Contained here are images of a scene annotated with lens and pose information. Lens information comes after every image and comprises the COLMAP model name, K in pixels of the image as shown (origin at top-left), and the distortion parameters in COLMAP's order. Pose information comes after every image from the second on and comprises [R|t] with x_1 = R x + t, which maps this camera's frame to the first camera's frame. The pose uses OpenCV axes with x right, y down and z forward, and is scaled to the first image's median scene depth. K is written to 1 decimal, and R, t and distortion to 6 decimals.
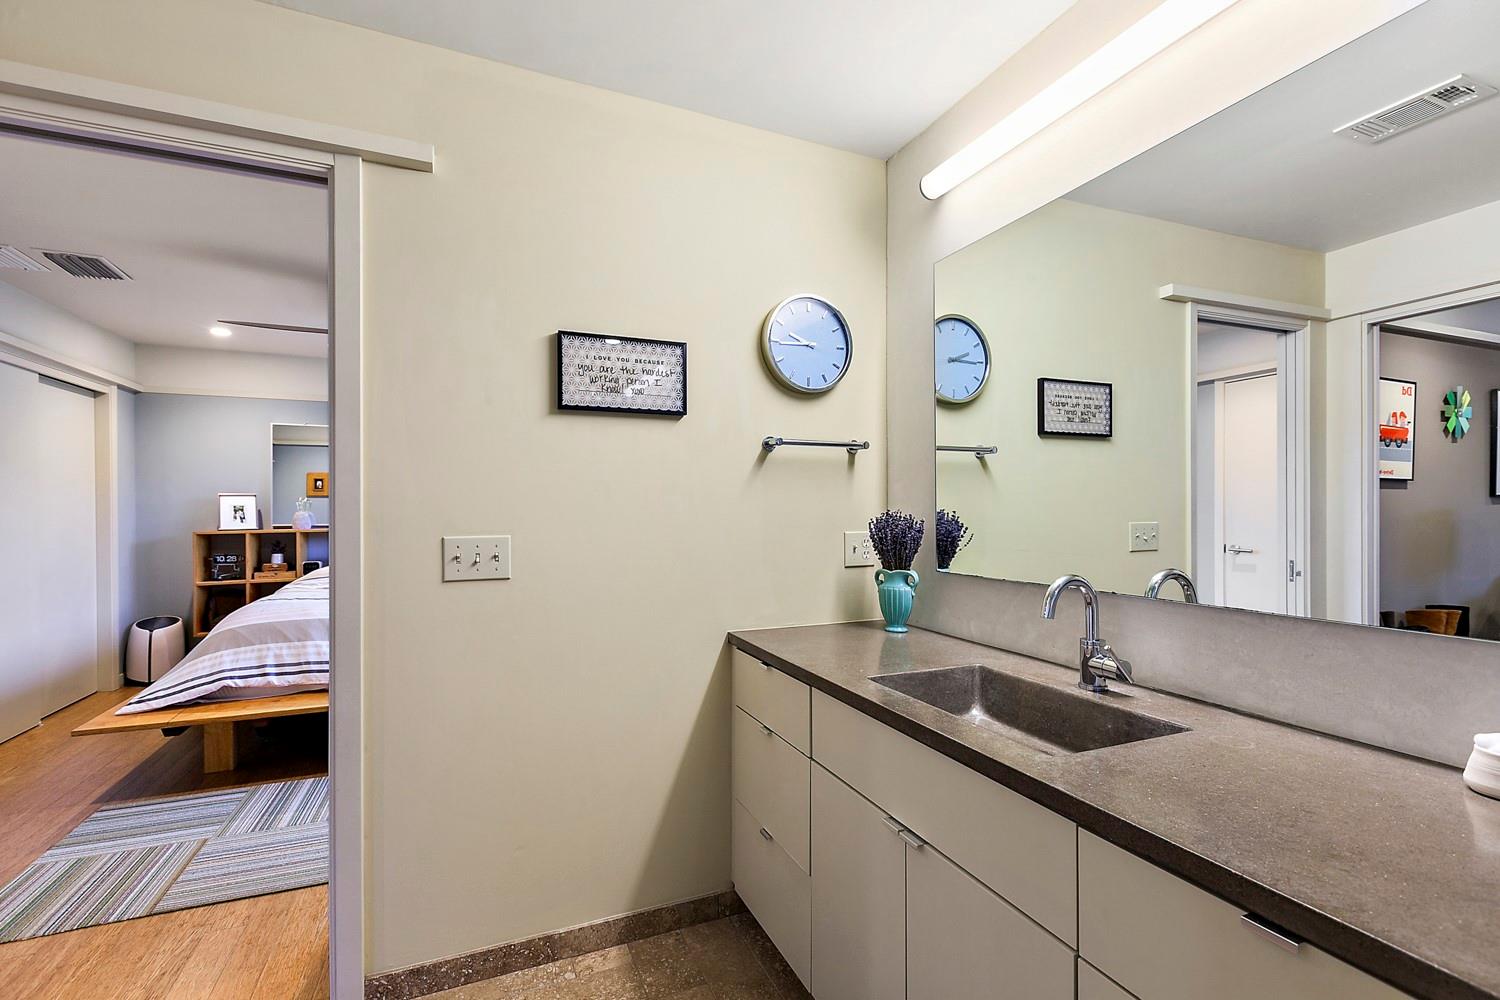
lens RADIAL K [[672.8, 0, 747.0], [0, 672.8, 499.8], [0, 0, 1]] dist [-0.002697, 0.000277]
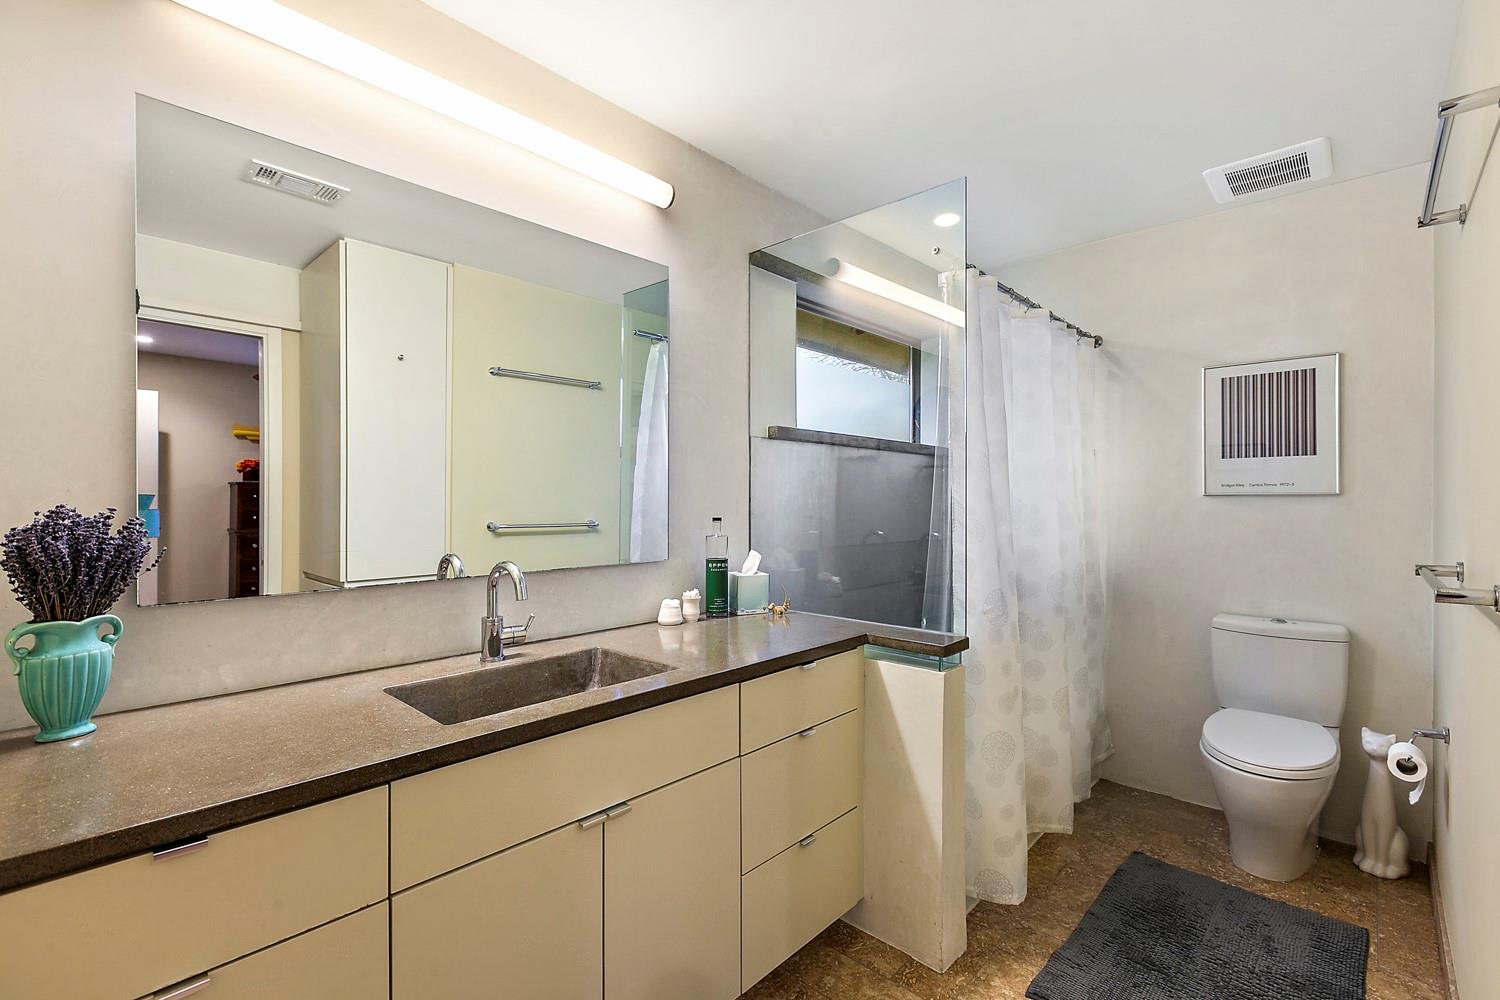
lens RADIAL K [[662.0, 0, 754.9], [0, 662.0, 504.6], [0, 0, 1]] dist [-0.002694, 0.000016]
pose [[-0.416543, -0.000607, 0.909116, -0.542304], [-0.009538, 0.999948, -0.003702, 0.013857], [-0.909066, -0.010213, -0.416527, 0.842178]]
